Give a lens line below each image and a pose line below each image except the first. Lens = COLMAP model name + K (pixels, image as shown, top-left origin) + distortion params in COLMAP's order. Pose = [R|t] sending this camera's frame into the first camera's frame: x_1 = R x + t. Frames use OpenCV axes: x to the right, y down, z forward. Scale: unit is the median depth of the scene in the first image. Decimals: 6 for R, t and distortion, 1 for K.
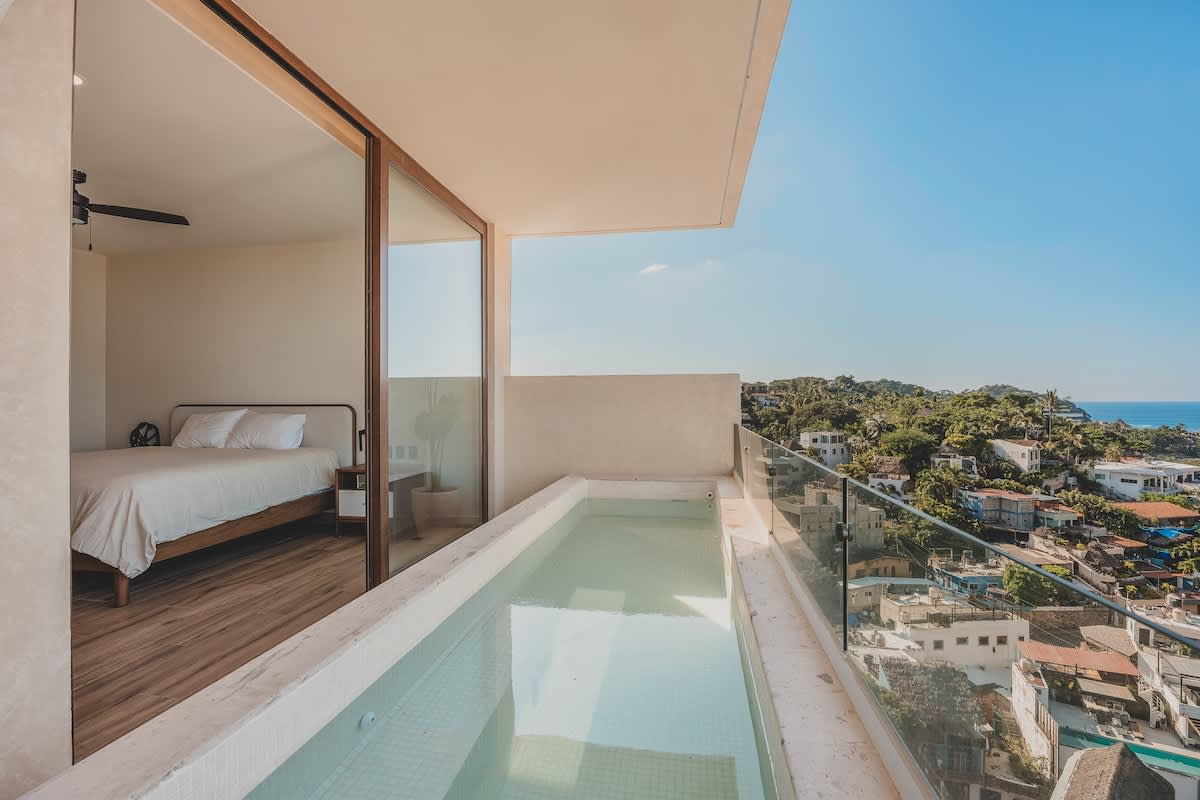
lens RADIAL K [[536.4, 0, 600.0], [0, 536.4, 400.0], [0, 0, 1]] dist [-0.007274, 0.000248]
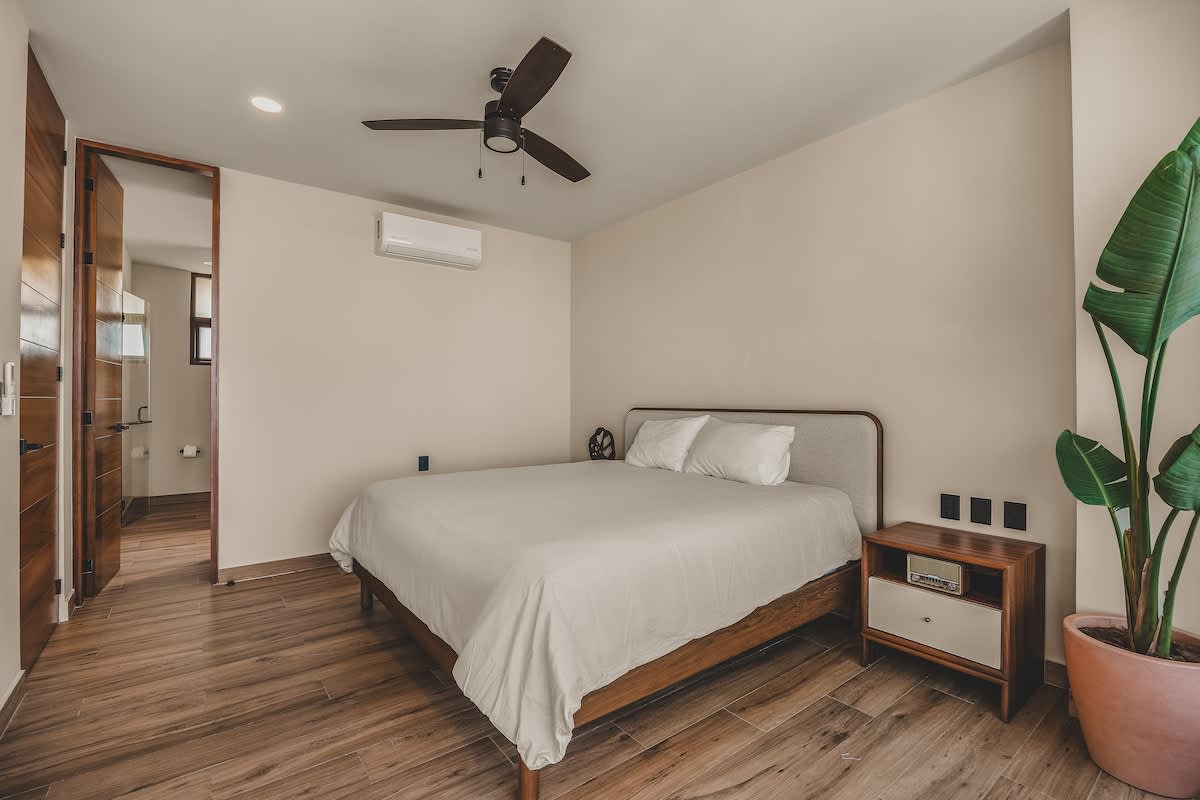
lens RADIAL K [[520.4, 0, 600.0], [0, 520.4, 400.0], [0, 0, 1]] dist [-0.009139, -0.000264]
pose [[0.732057, 0.001741, -0.681241, -0.325353], [-0.001008, 0.999998, 0.001472, -0.004328], [0.681243, -0.000390, 0.732058, 0.438807]]
